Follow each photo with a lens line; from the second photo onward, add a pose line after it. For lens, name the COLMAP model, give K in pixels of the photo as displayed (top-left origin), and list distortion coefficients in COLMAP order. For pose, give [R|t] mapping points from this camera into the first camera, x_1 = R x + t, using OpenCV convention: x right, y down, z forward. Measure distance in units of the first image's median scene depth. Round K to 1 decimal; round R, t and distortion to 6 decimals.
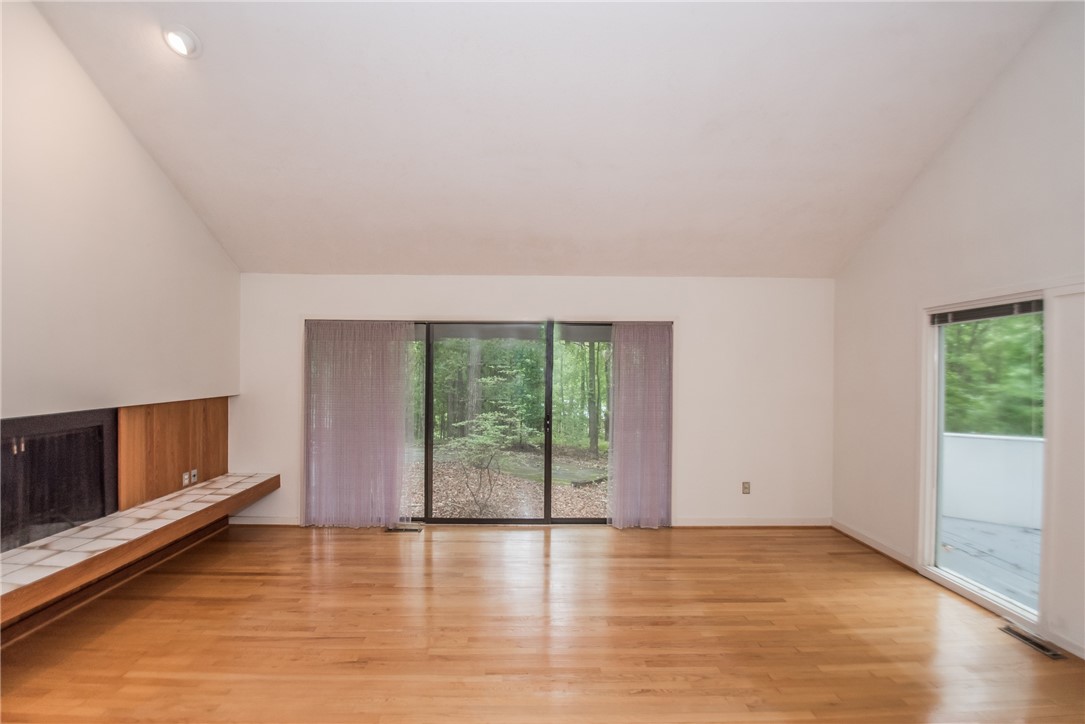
lens RADIAL K [[496.8, 0, 541.1], [0, 496.8, 367.3], [0, 0, 1]] dist [-0.012616, -0.001904]
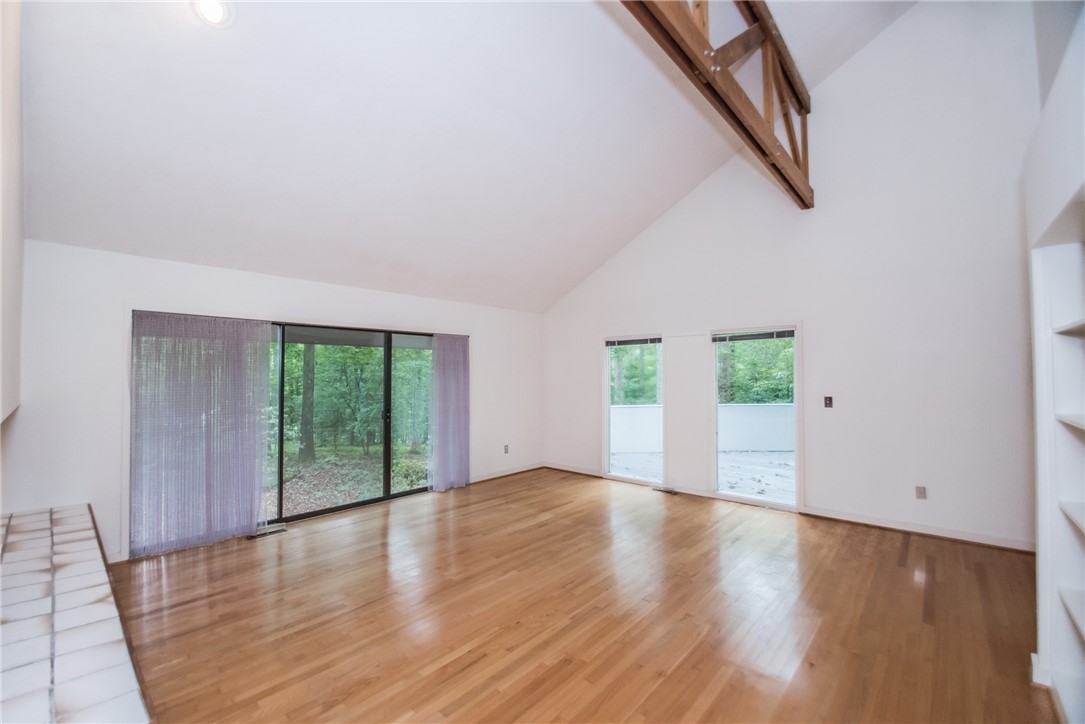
lens RADIAL K [[445.8, 0, 544.1], [0, 445.8, 364.7], [0, 0, 1]] dist [-0.000271, -0.000203]
pose [[0.683623, 0.007805, 0.729793, -0.539451], [-0.000619, 0.999949, -0.010114, 0.001935], [-0.729835, 0.006463, 0.683593, -0.007312]]
